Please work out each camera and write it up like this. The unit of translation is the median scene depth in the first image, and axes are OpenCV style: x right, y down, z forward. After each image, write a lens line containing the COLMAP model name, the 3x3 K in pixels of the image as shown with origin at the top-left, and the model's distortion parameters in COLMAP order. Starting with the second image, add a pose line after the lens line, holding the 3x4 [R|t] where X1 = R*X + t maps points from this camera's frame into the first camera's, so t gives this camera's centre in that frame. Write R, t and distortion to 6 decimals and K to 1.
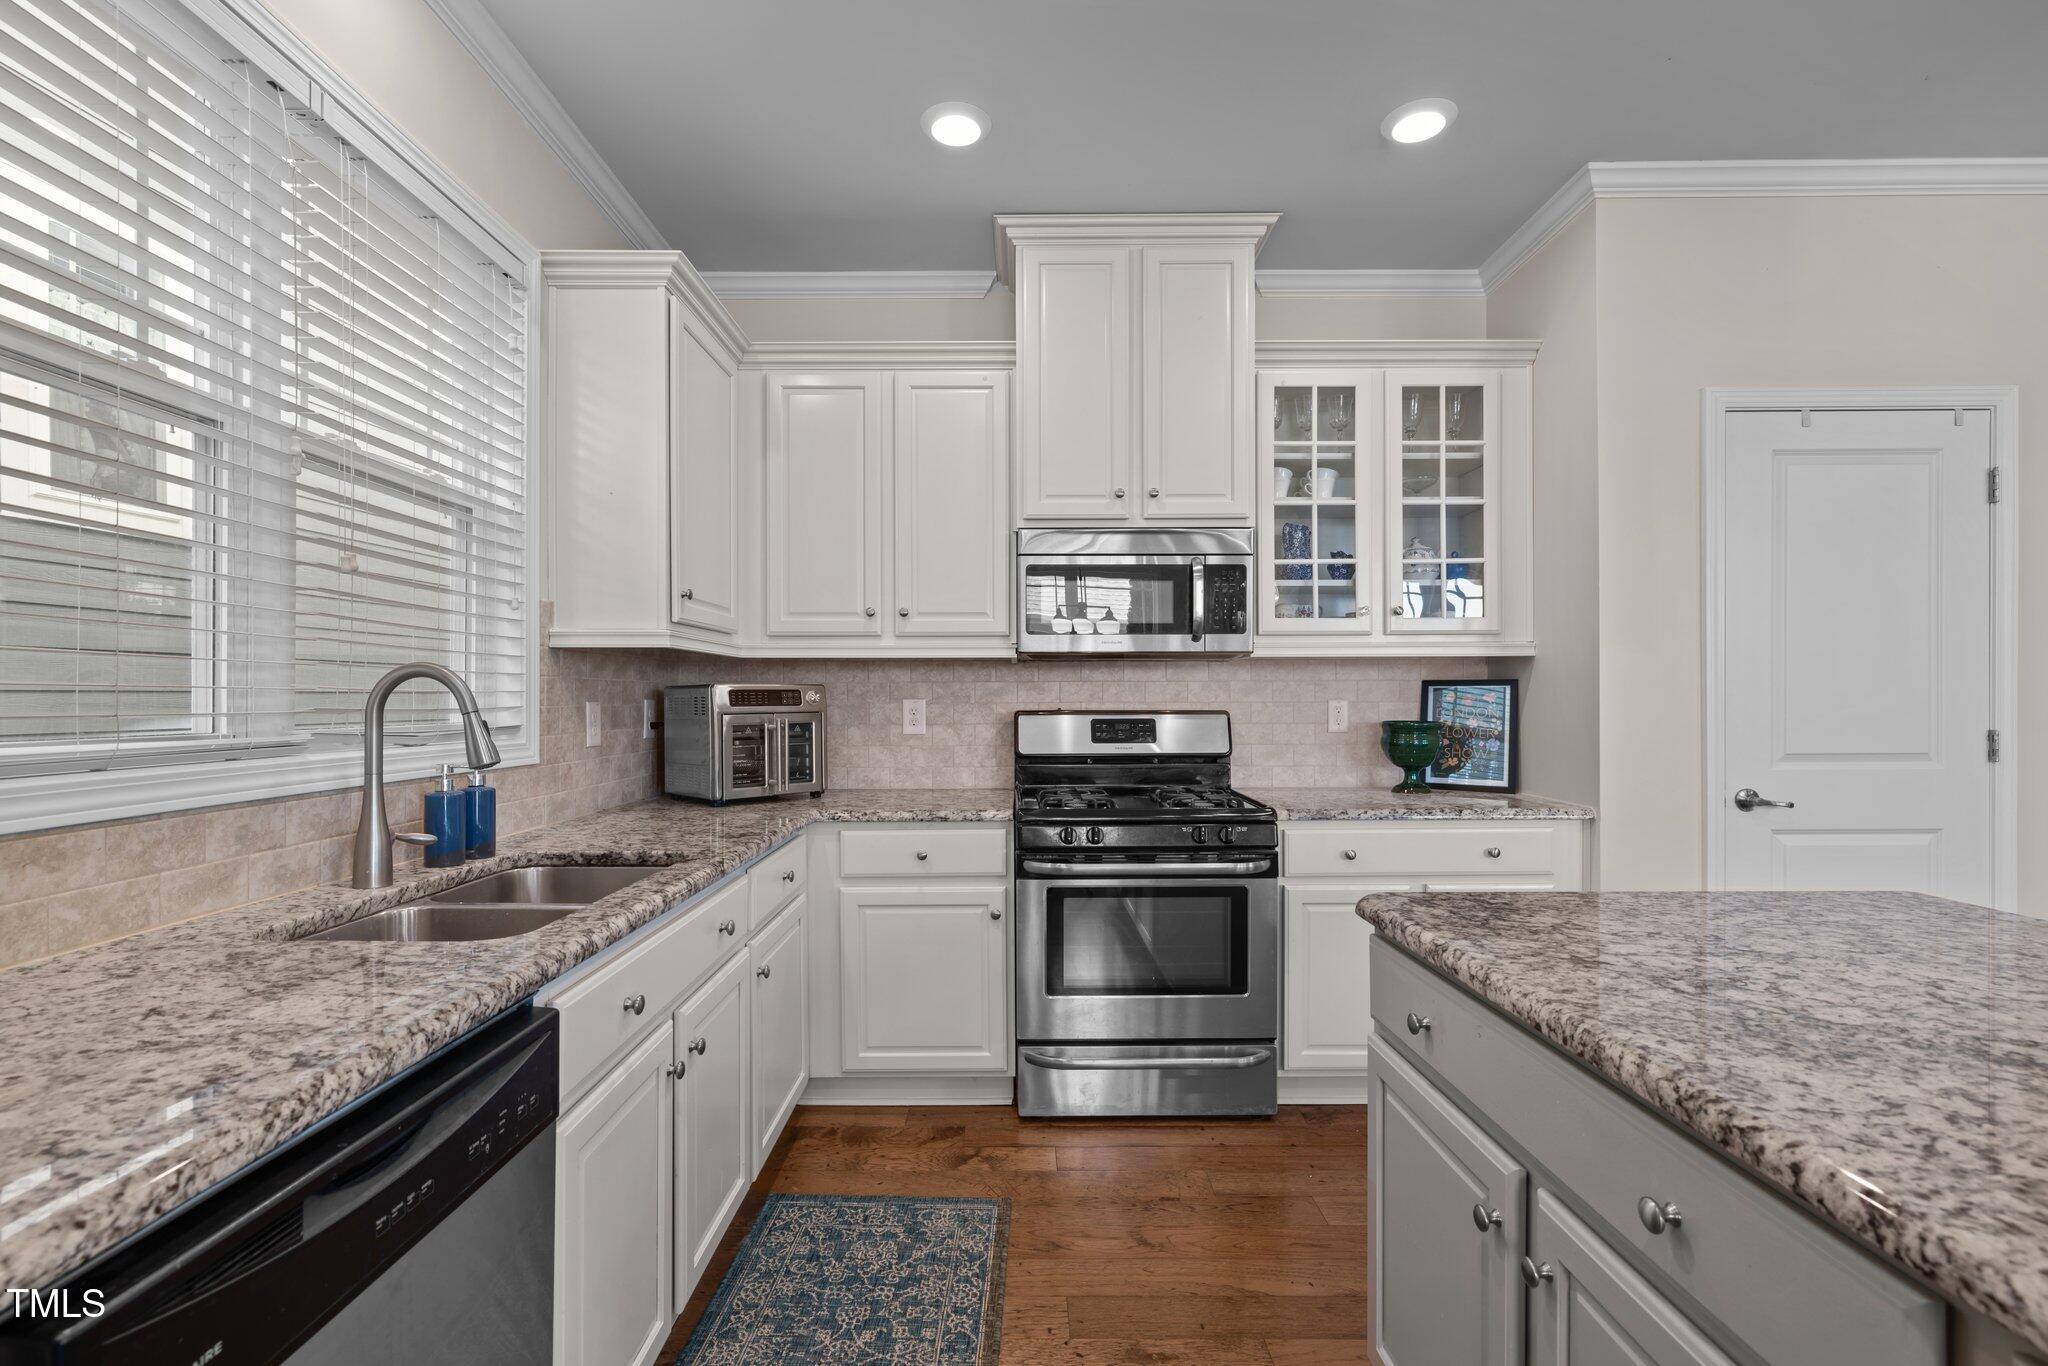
lens RADIAL K [[922.1, 0, 1018.5], [0, 922.1, 693.7], [0, 0, 1]] dist [-0.019318, 0.000067]
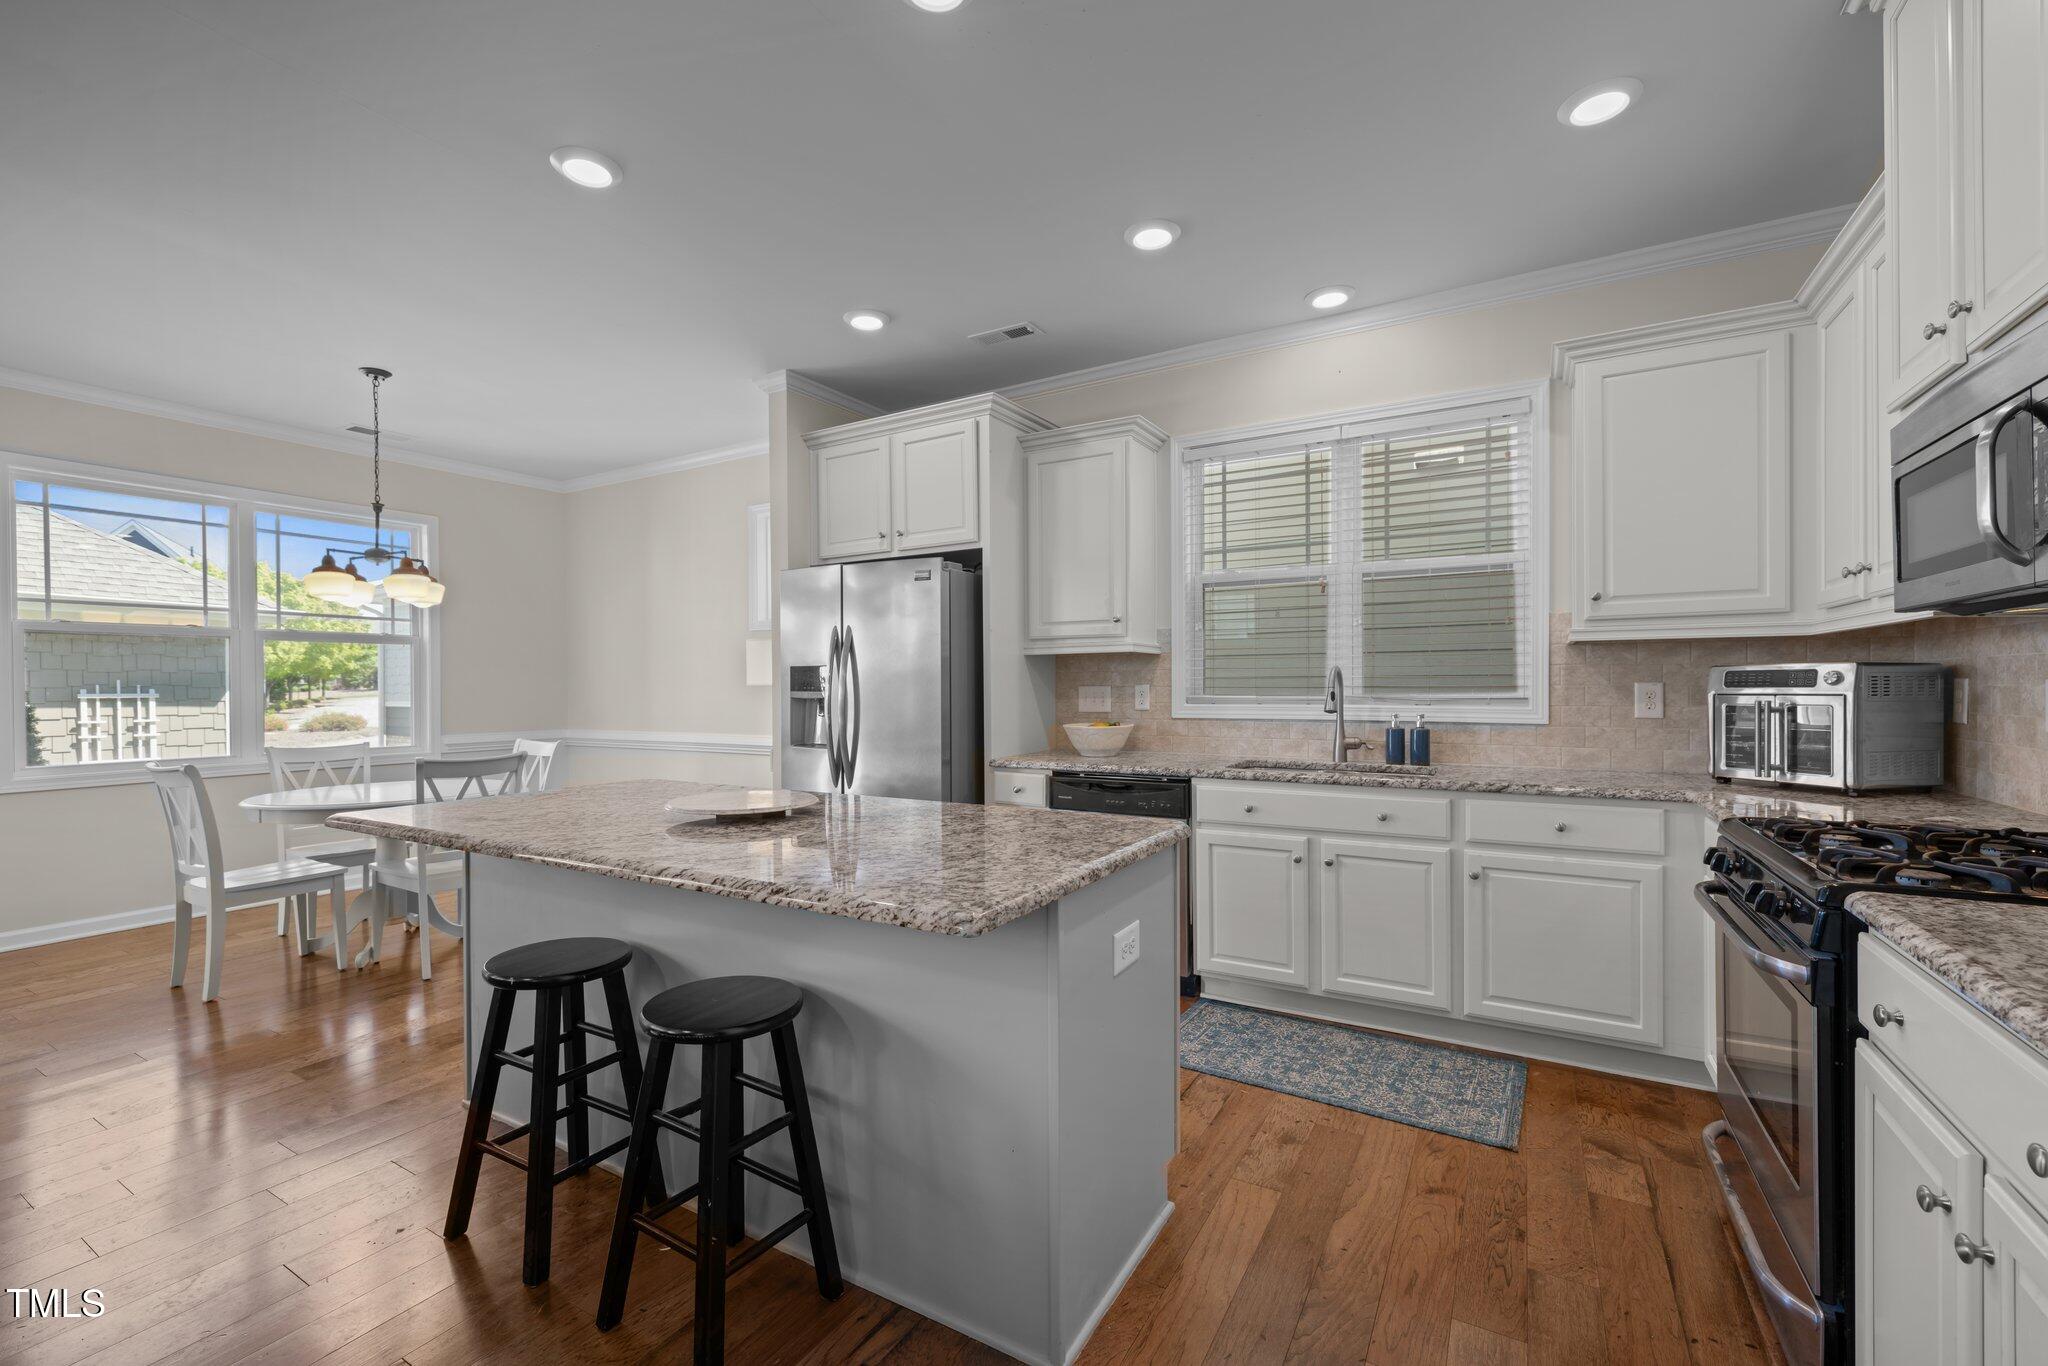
lens RADIAL K [[853.6, 0, 1024.0], [0, 853.6, 683.0], [0, 0, 1]] dist [-0.001144, -0.000090]
pose [[-0.508200, 0.005189, -0.861224, 0.853853], [0.012143, 0.999926, -0.001140, 0.000588], [0.861154, -0.011037, -0.508225, 0.763505]]
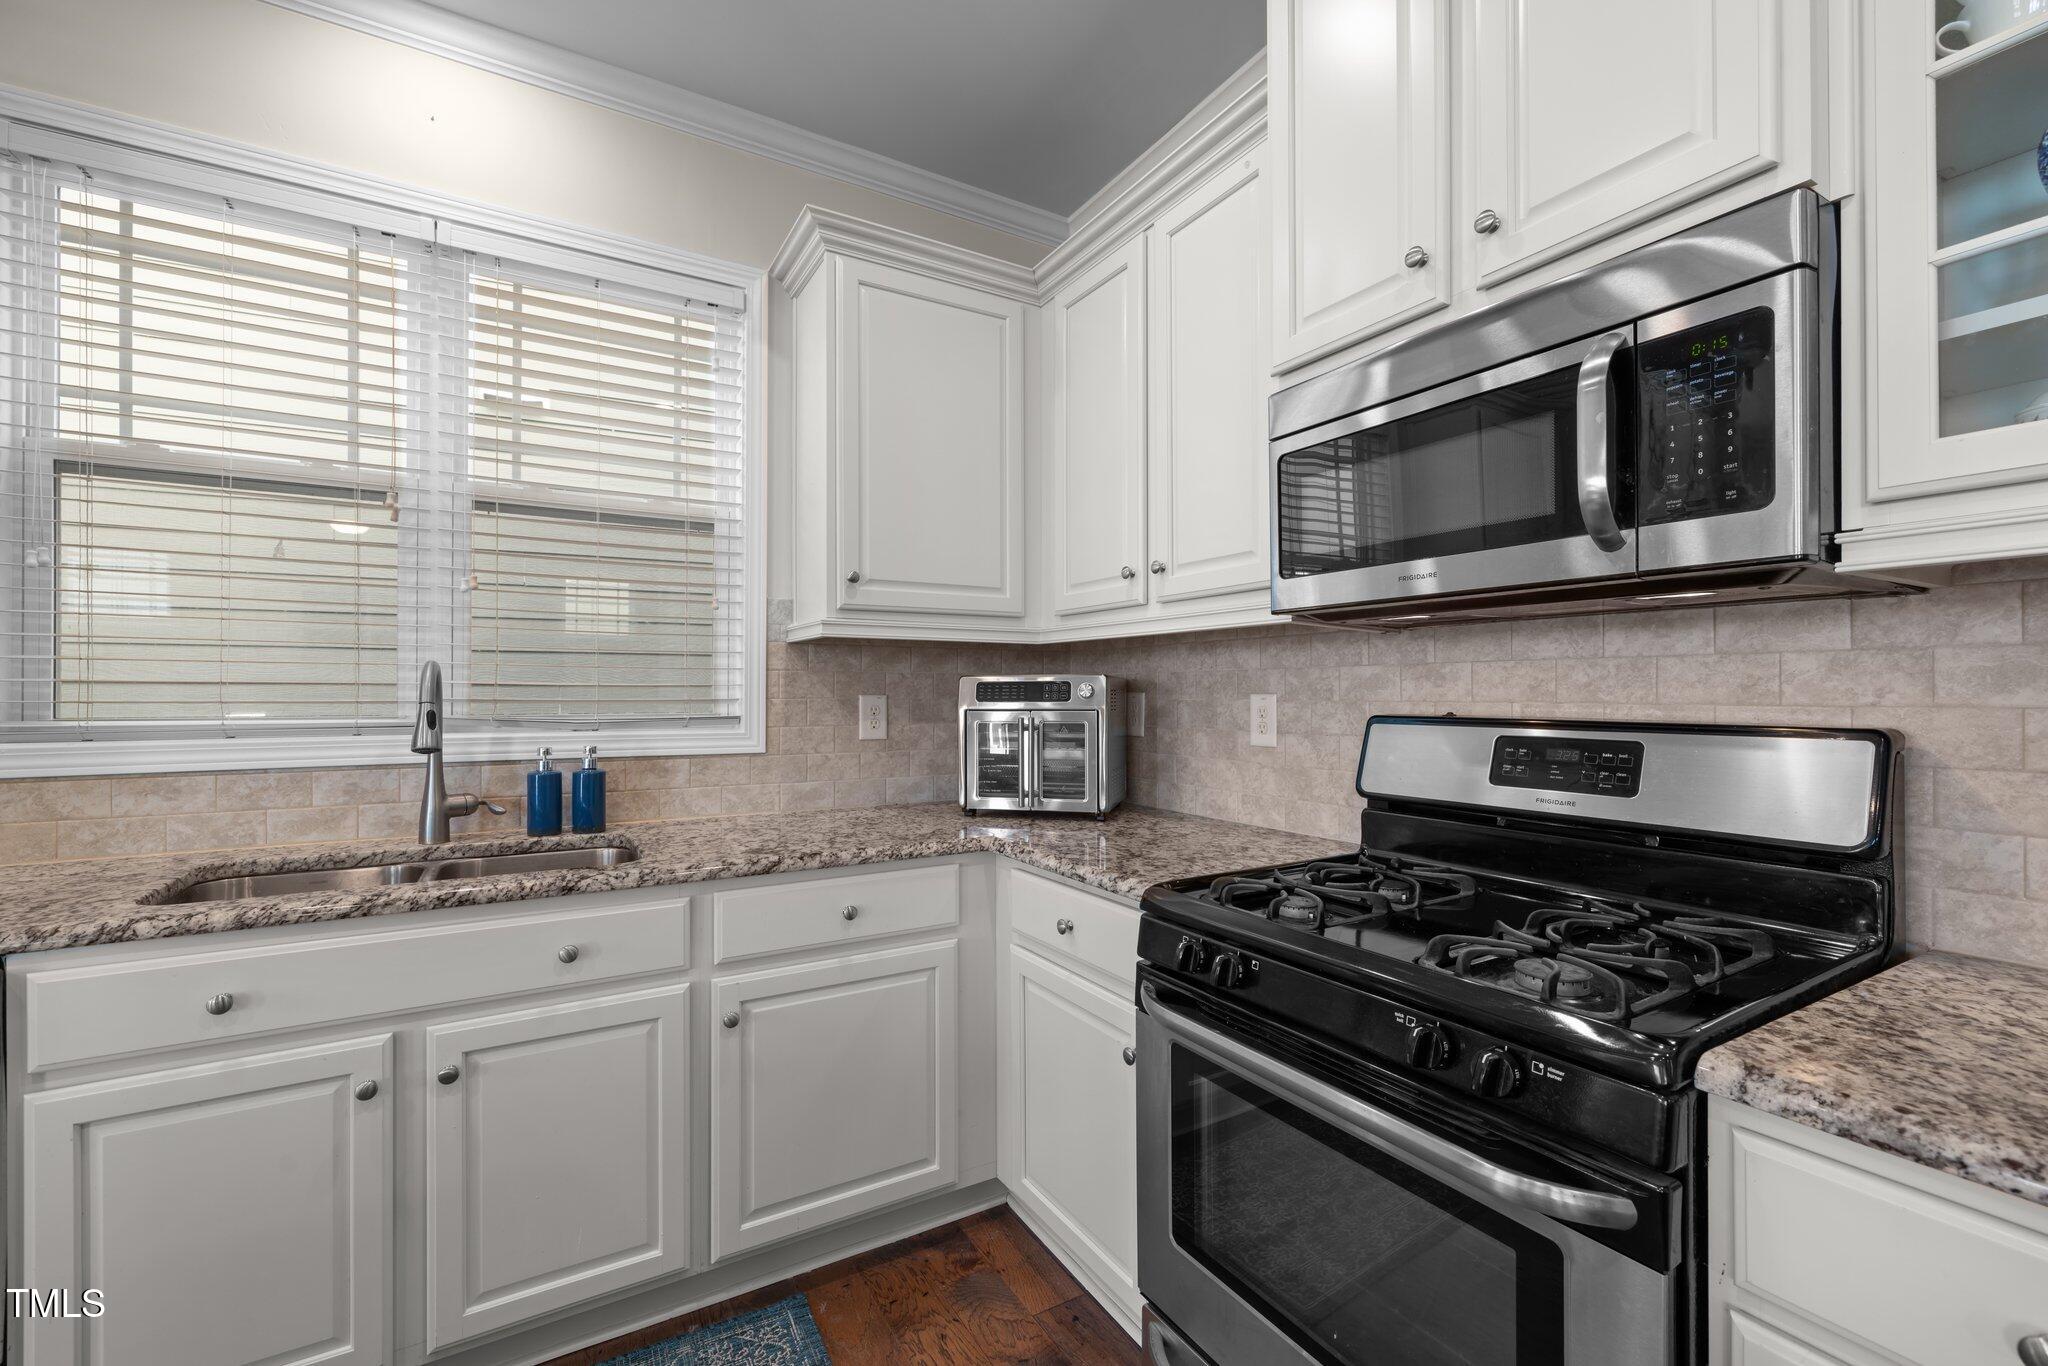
lens RADIAL K [[863.5, 0, 1027.8], [0, 863.5, 691.7], [0, 0, 1]] dist [0.001220, 0.000496]
pose [[0.500254, 0.002405, -0.865875, 0.386928], [0.001987, 0.999990, 0.003925, 0.001561], [0.865877, -0.003684, 0.500244, 0.601049]]
